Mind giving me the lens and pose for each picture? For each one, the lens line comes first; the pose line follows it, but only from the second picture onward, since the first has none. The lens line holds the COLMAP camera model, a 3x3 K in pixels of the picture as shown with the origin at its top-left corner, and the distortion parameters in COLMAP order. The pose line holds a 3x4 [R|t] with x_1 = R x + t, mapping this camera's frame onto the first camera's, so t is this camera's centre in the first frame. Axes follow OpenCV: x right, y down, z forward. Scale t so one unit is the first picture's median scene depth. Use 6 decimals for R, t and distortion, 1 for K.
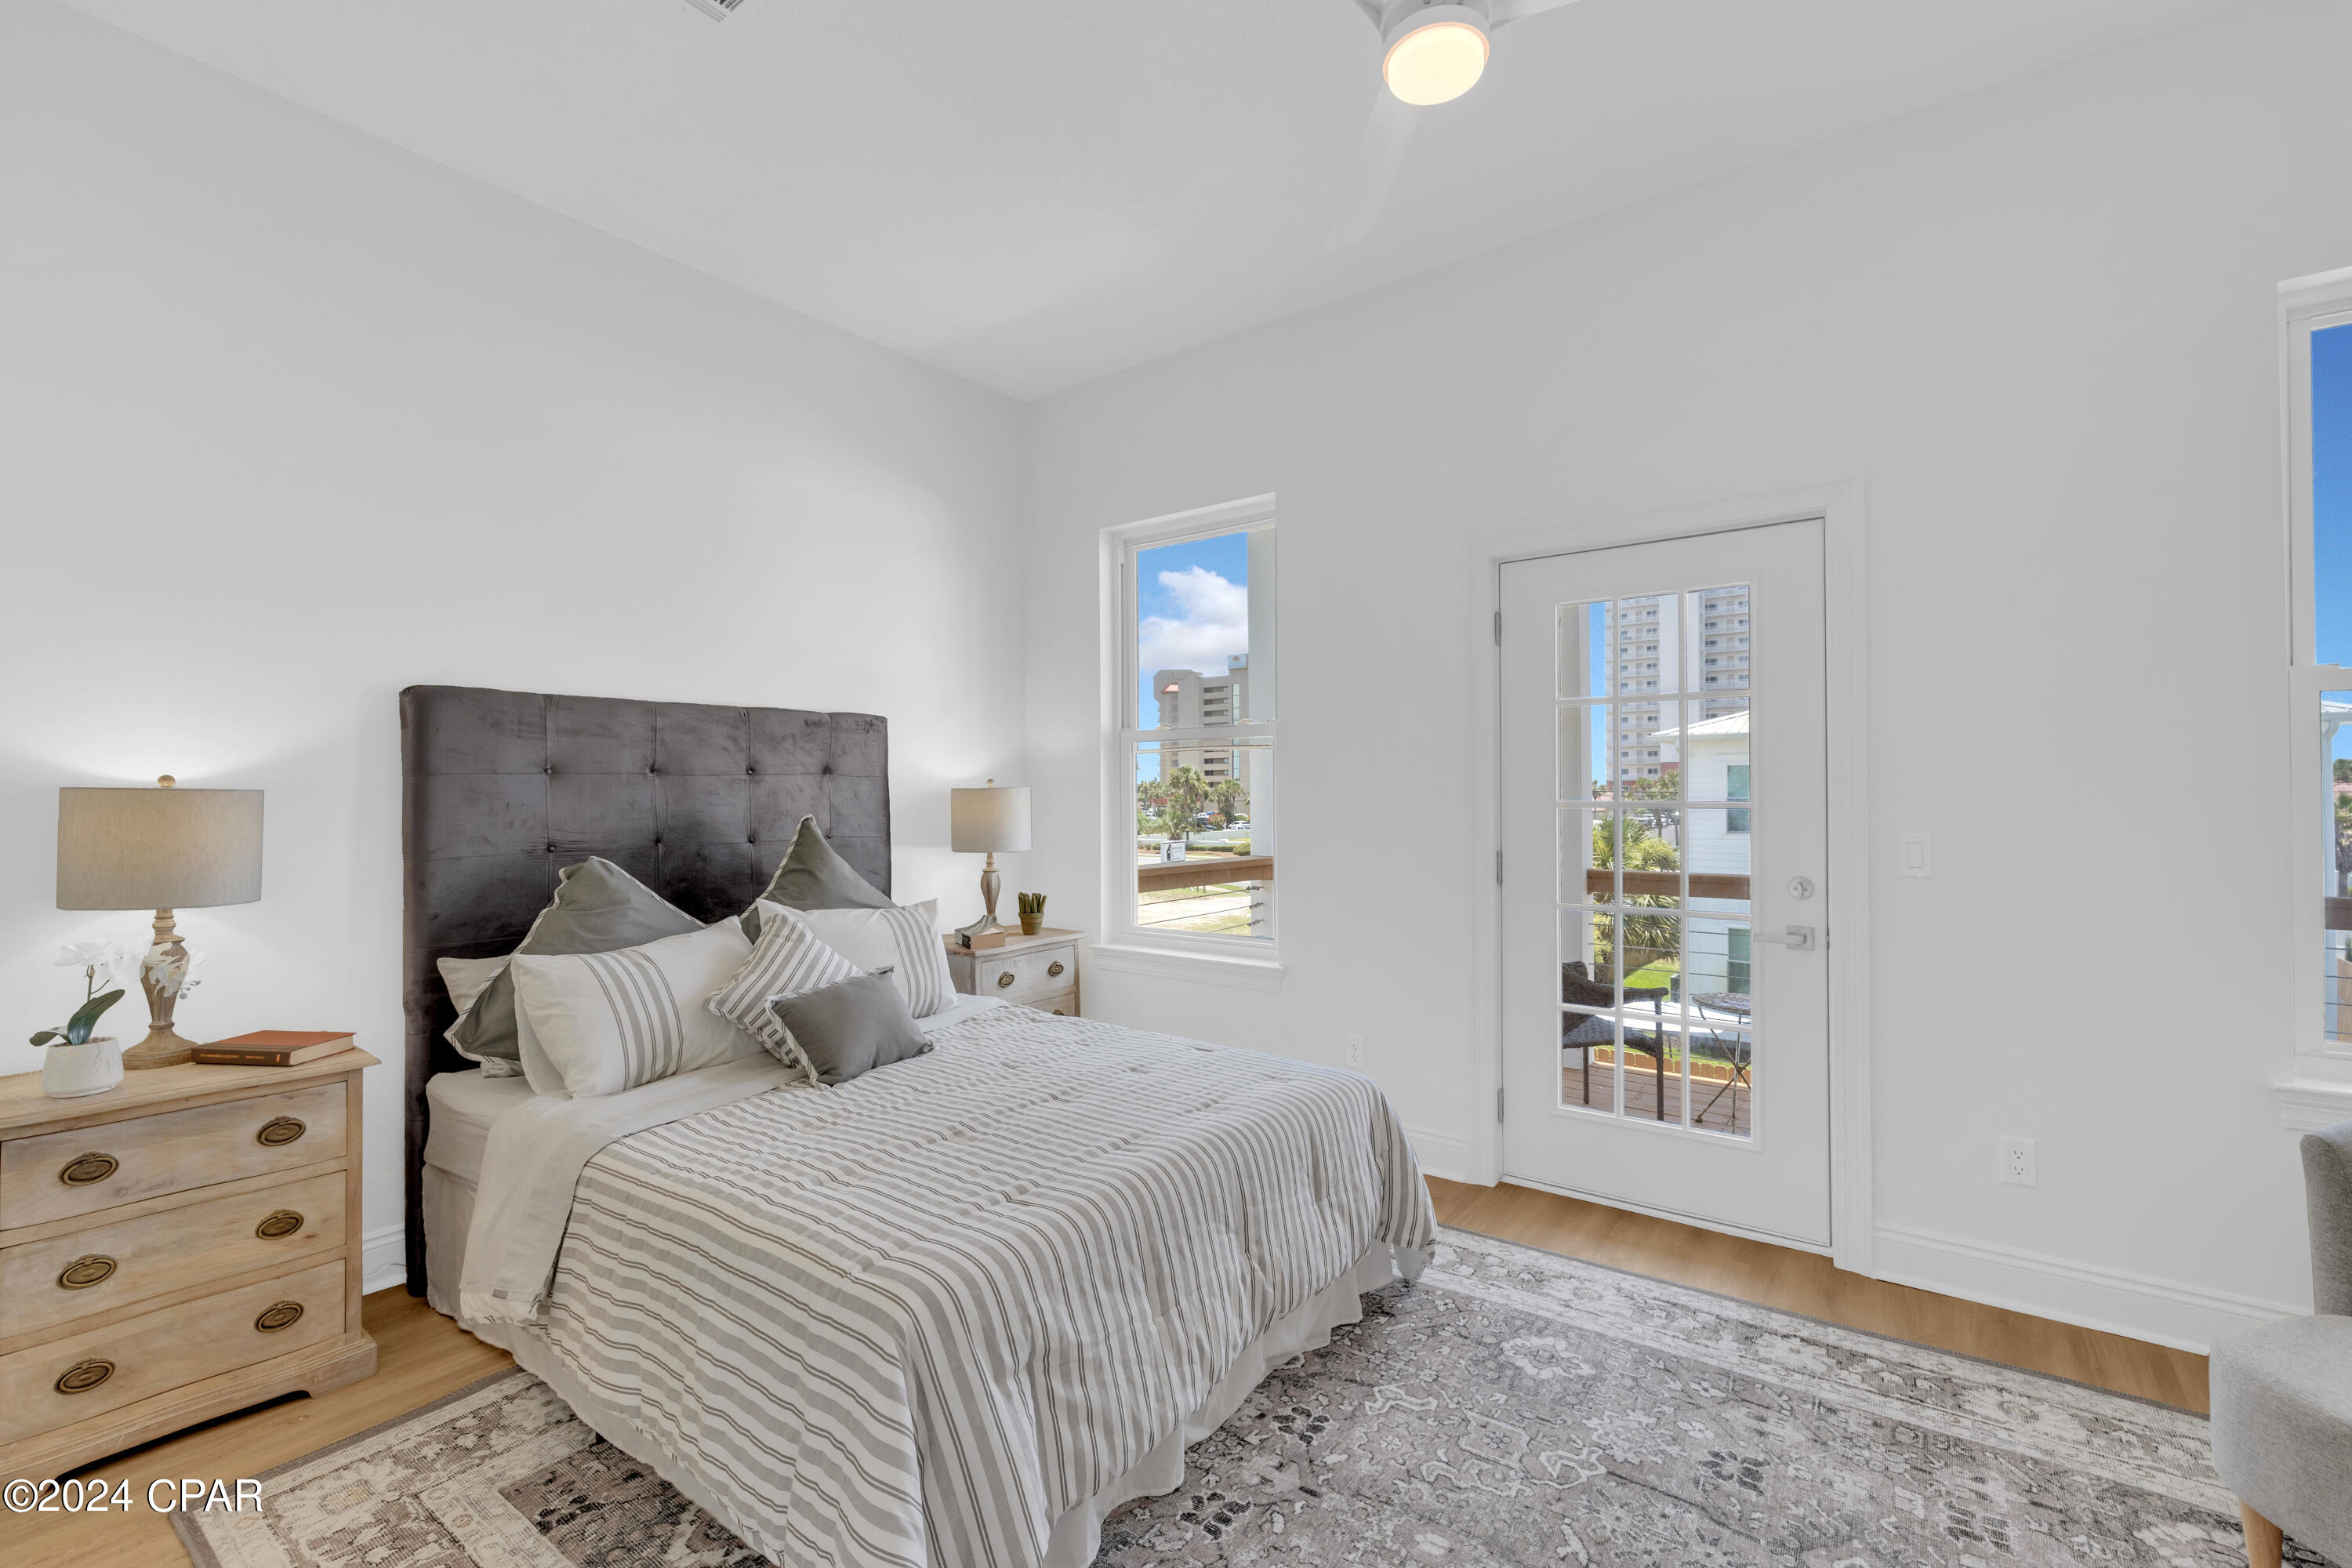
lens RADIAL K [[1000.0, 0, 1179.5], [0, 1000.0, 784.6], [0, 0, 1]] dist [-0.000091, -0.000563]
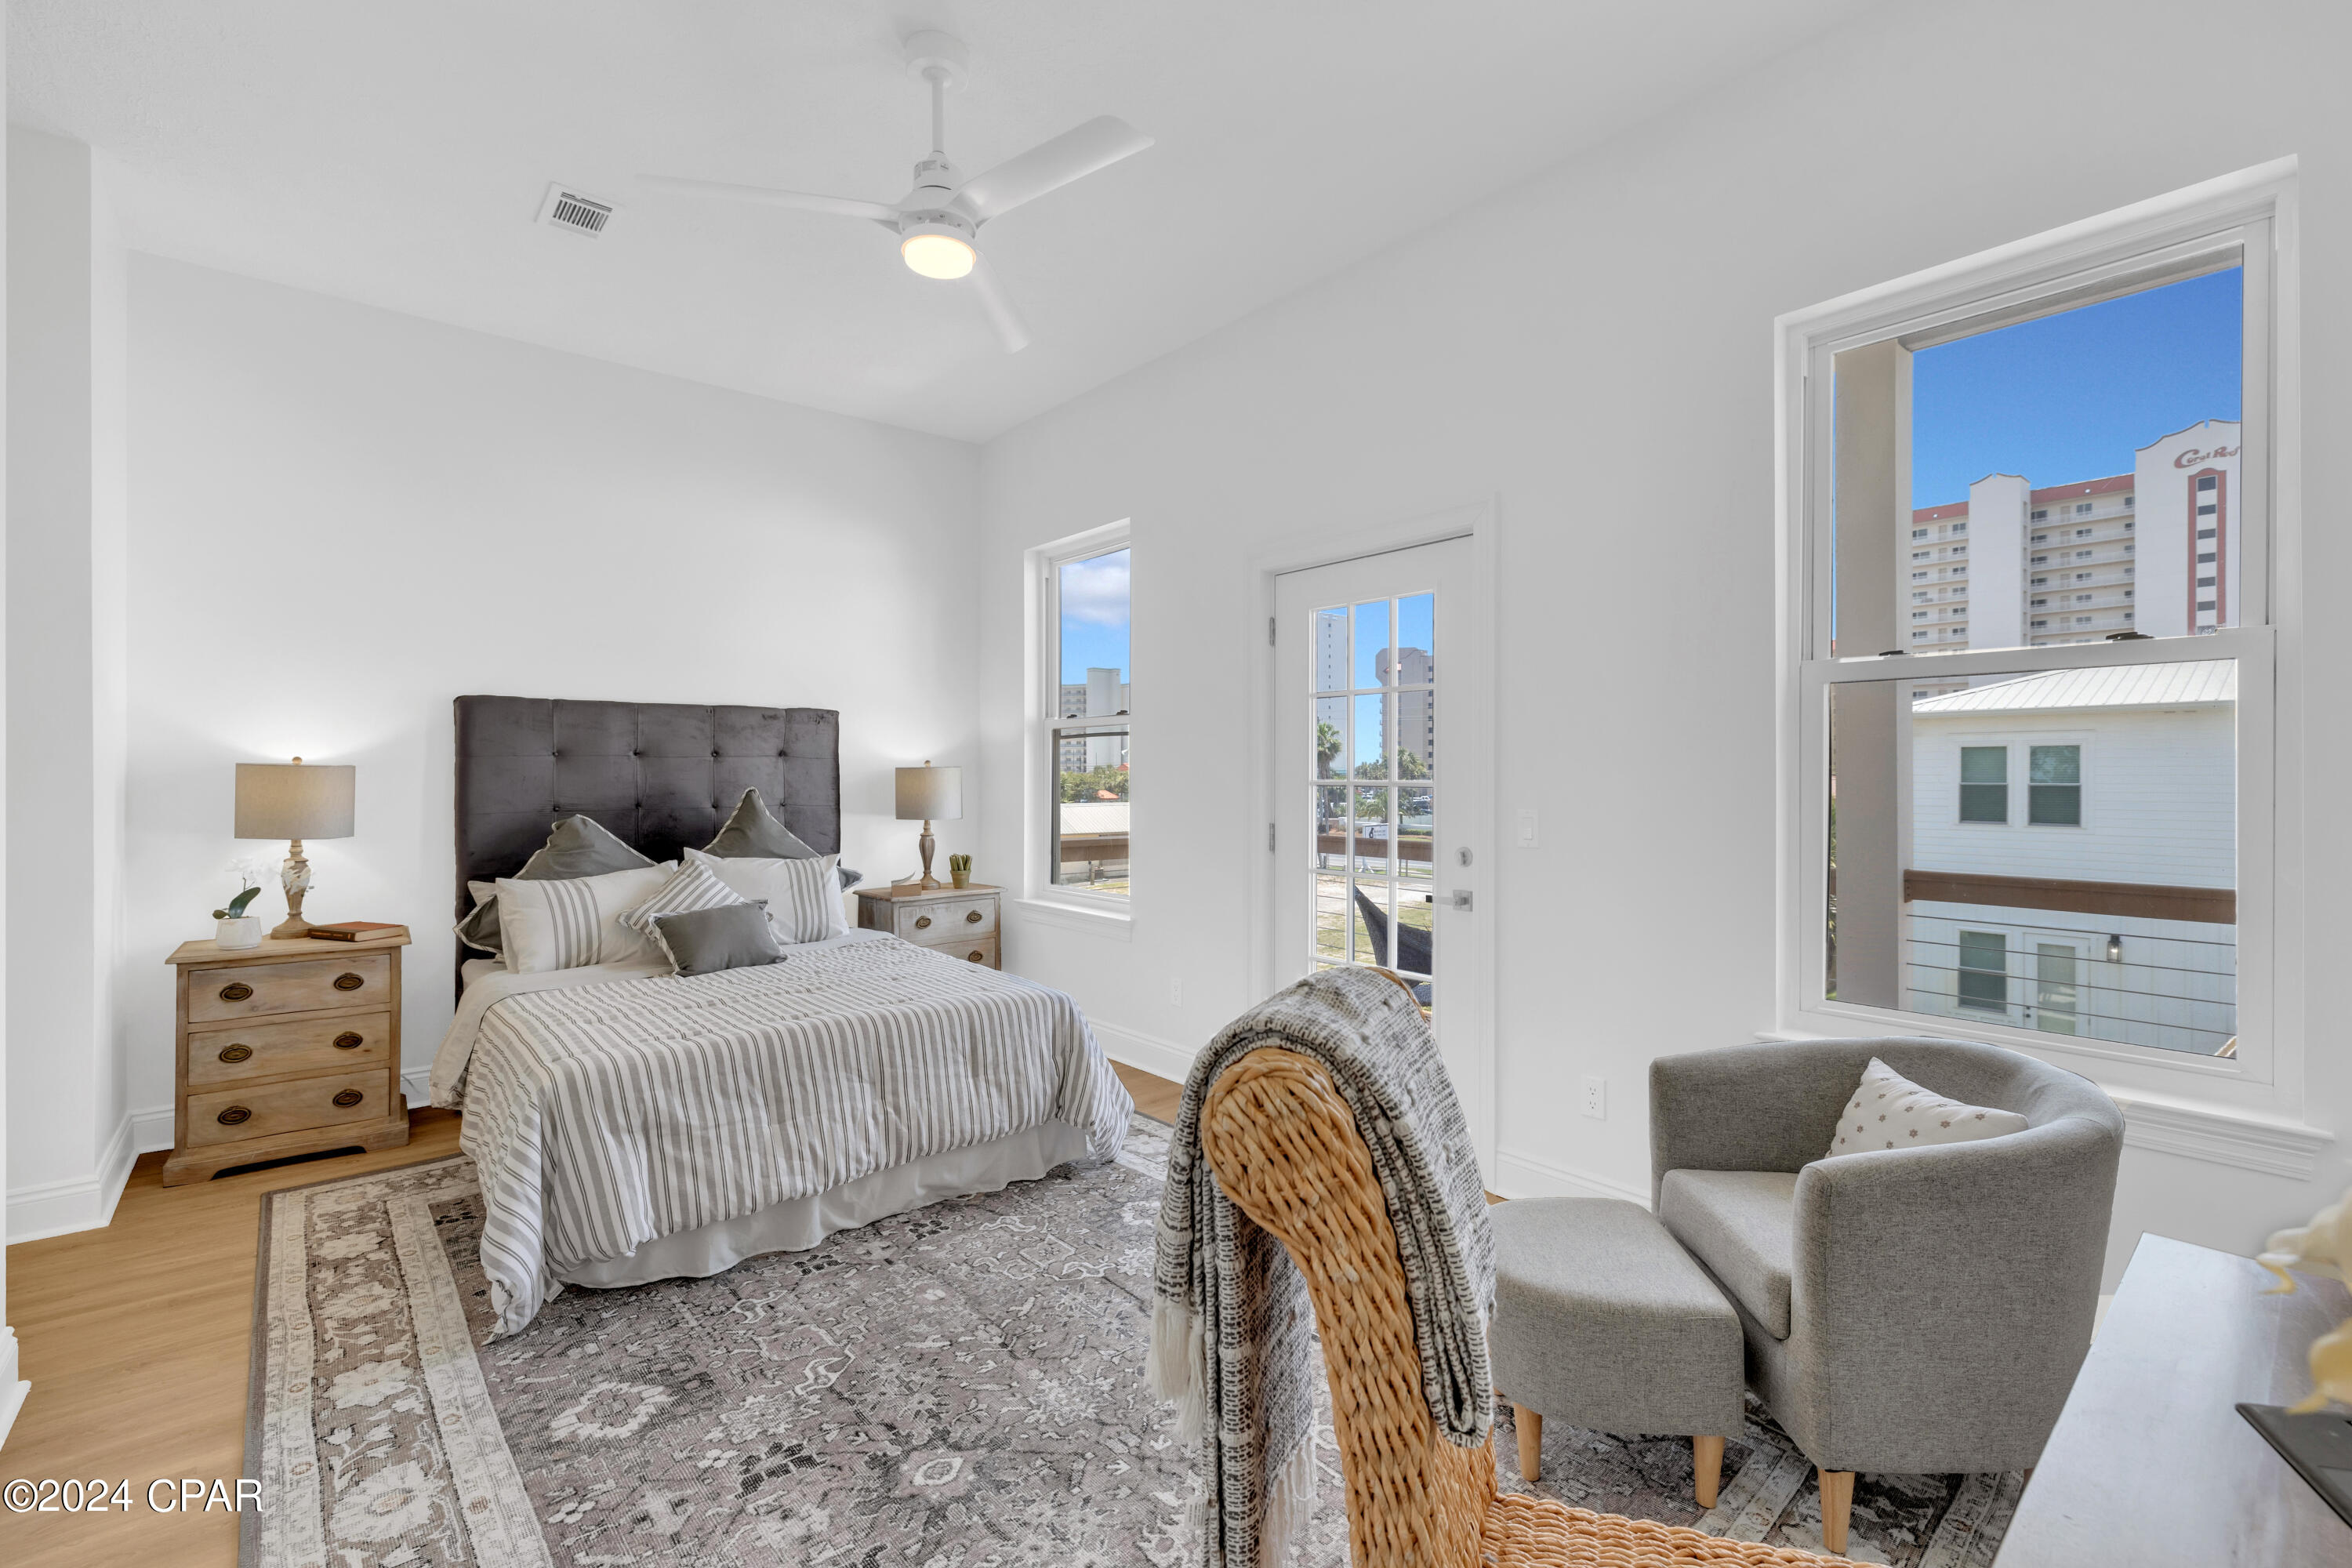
lens RADIAL K [[1000.0, 0, 1164.6], [0, 1000.0, 775.5], [0, 0, 1]] dist [-0.000091, -0.000563]
pose [[0.975160, 0.005867, -0.221424, 0.674020], [-0.003910, 0.999949, 0.009277, 0.000830], [0.221467, -0.008180, 0.975133, -0.241156]]
